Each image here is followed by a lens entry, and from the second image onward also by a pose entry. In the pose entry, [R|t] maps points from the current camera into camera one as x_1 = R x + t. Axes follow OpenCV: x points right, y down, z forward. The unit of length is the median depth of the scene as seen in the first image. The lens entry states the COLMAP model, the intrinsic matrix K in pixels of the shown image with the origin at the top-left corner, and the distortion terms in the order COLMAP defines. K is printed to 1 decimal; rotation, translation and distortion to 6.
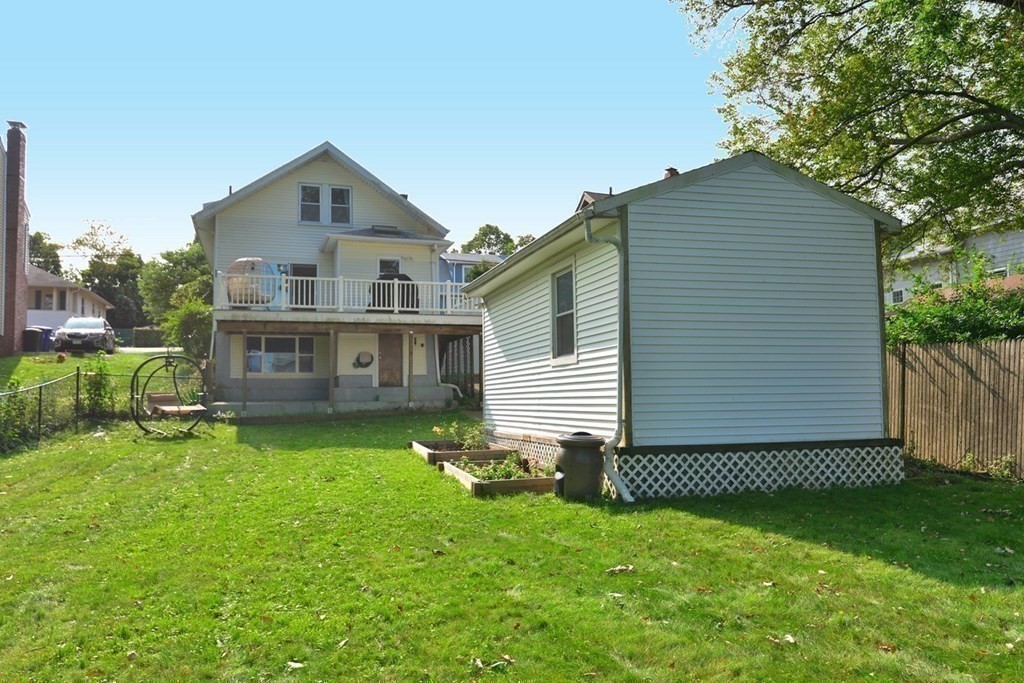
lens RADIAL K [[782.8, 0, 512.0], [0, 782.8, 341.5], [0, 0, 1]] dist [0.007101, 0.001966]
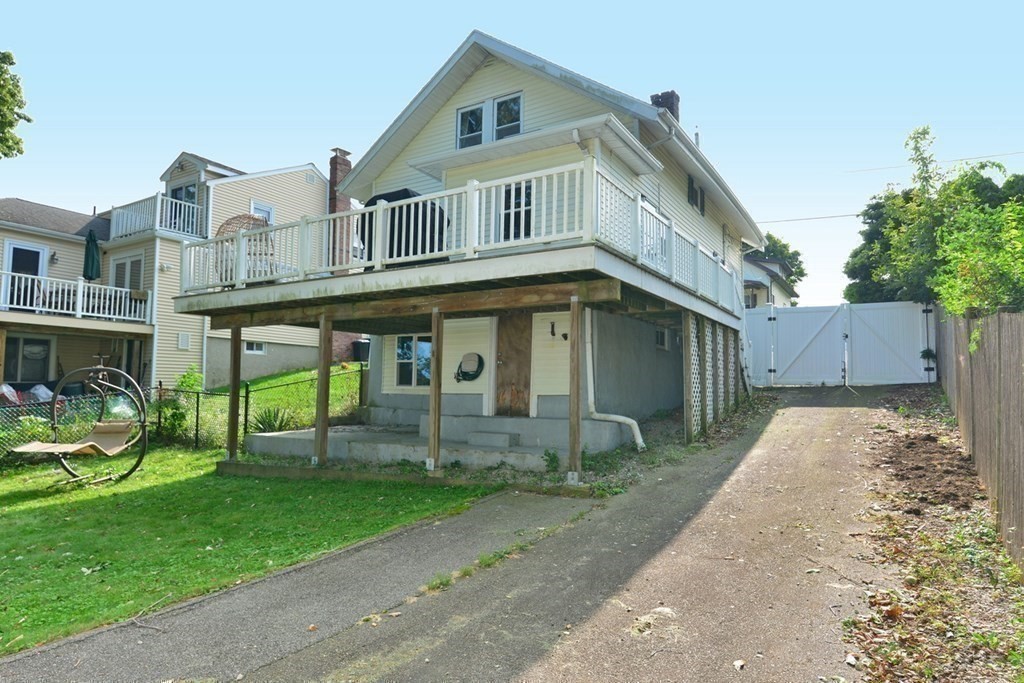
lens RADIAL K [[610.1, 0, 512.0], [0, 610.1, 341.5], [0, 0, 1]] dist [0.000560, 0.000048]
pose [[0.658898, -0.042813, -0.751013, 0.181570], [0.036346, 0.999025, -0.025064, 0.018881], [0.751353, -0.010782, 0.659812, 0.809770]]
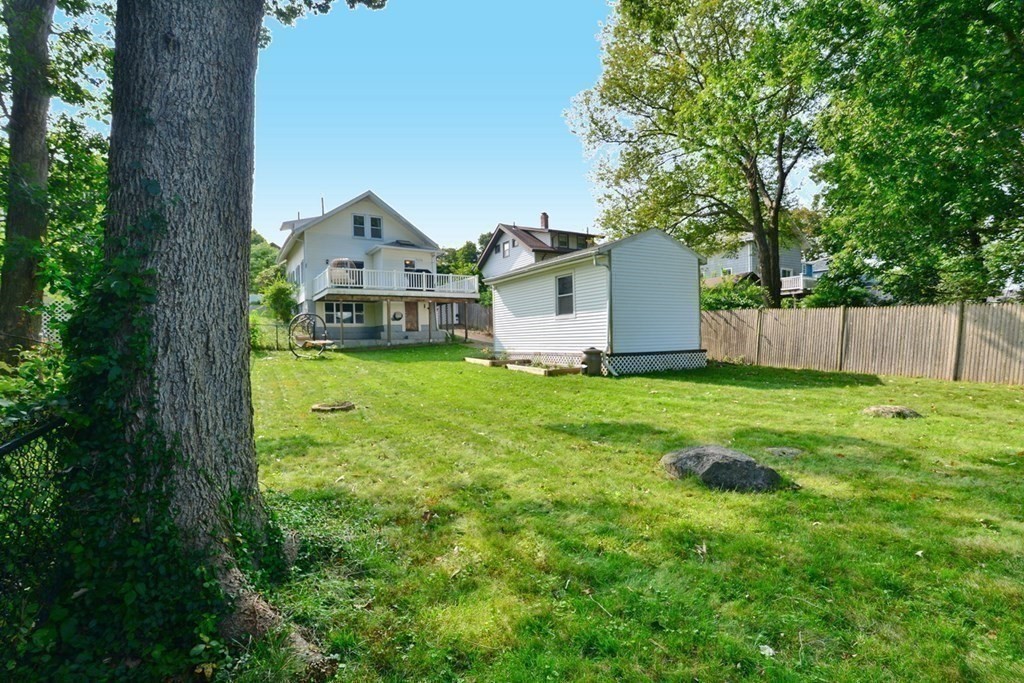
lens RADIAL K [[475.2, 0, 508.2], [0, 475.2, 351.1], [0, 0, 1]] dist [-0.021129, 0.000749]
pose [[0.973243, -0.013338, 0.229392, -0.214145], [-0.008559, 0.995517, 0.094197, -0.002148], [-0.229620, -0.093640, 0.968765, -0.140141]]
